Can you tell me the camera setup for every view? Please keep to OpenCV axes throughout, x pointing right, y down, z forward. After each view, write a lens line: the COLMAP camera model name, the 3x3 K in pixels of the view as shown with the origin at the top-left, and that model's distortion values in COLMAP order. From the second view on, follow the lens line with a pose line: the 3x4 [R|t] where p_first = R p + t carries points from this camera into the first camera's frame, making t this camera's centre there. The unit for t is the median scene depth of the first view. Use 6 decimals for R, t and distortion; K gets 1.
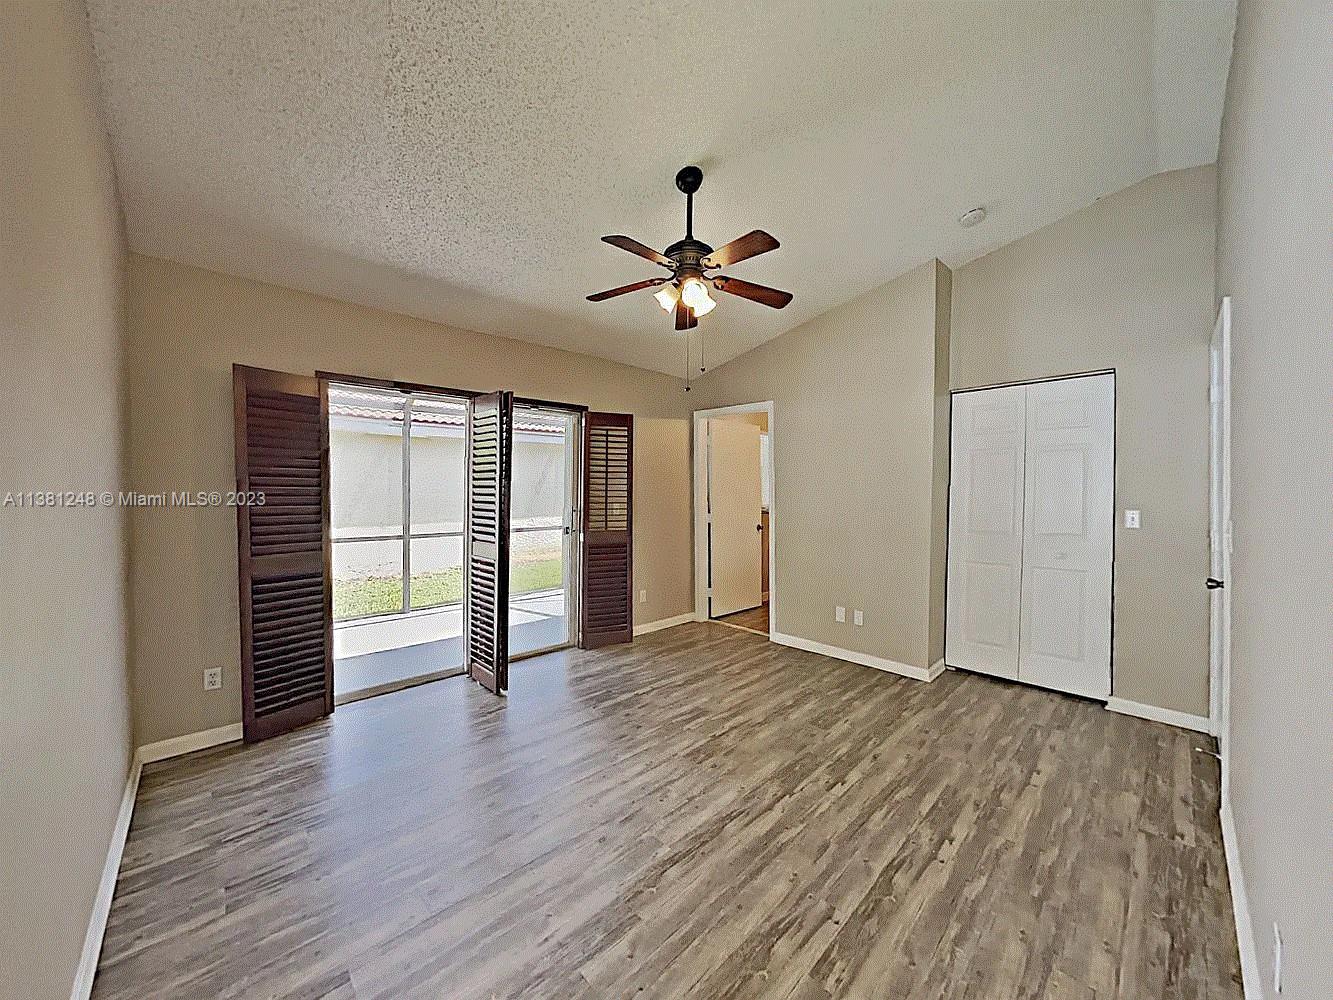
lens RADIAL K [[484.5, 0, 655.0], [0, 484.5, 499.1], [0, 0, 1]] dist [-0.013711, -0.000022]
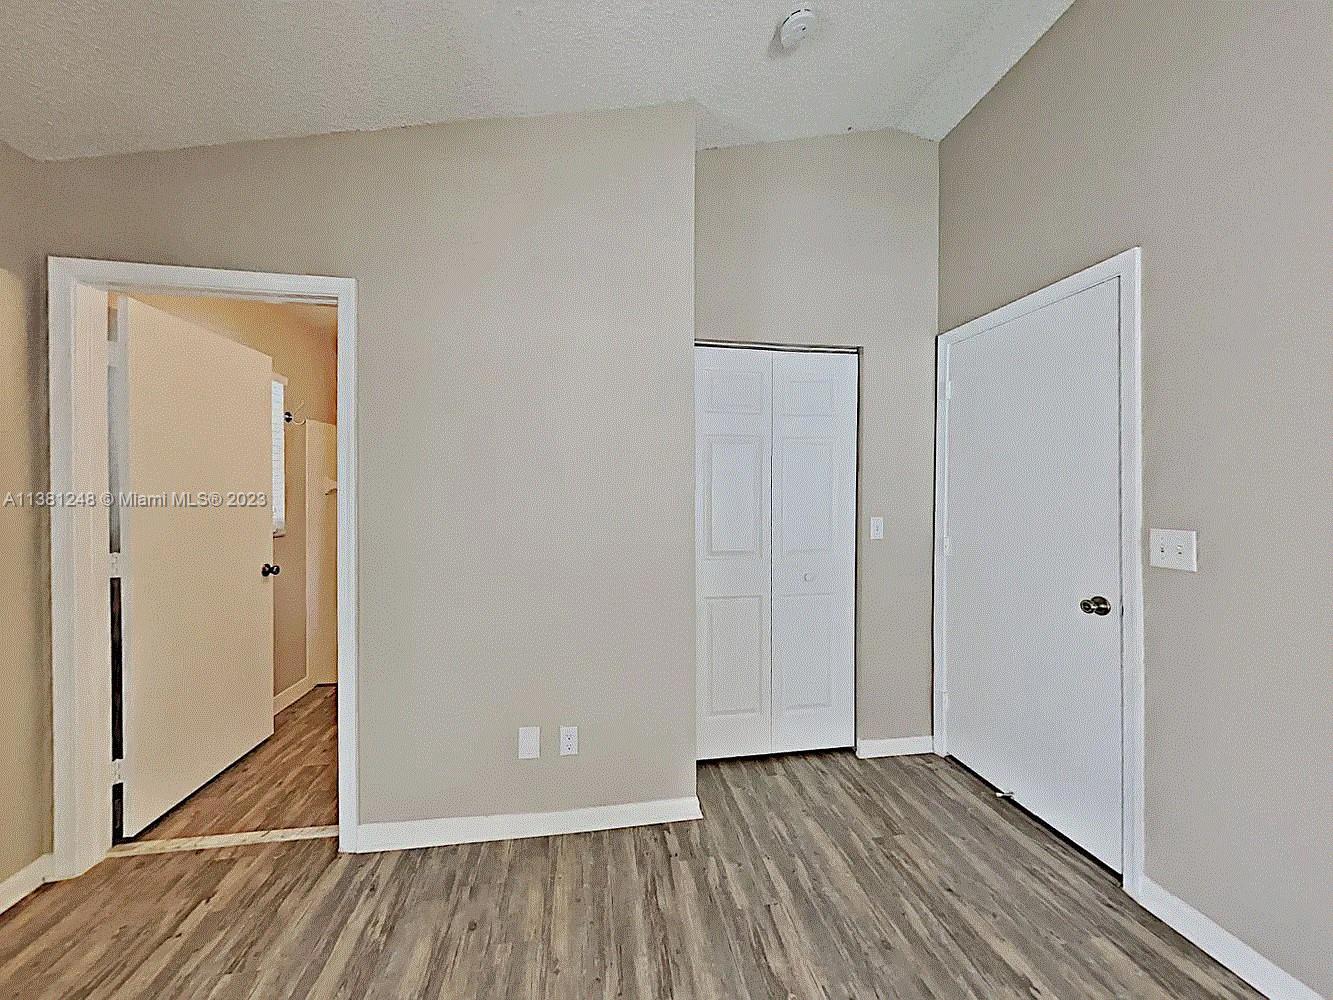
lens RADIAL K [[476.5, 0, 669.5], [0, 476.5, 494.0], [0, 0, 1]] dist [-0.001680, -0.000209]
pose [[0.545925, 0.005519, 0.837816, 0.053176], [0.016184, 0.999722, -0.017130, -0.004618], [-0.837678, 0.022911, 0.545684, 0.608856]]
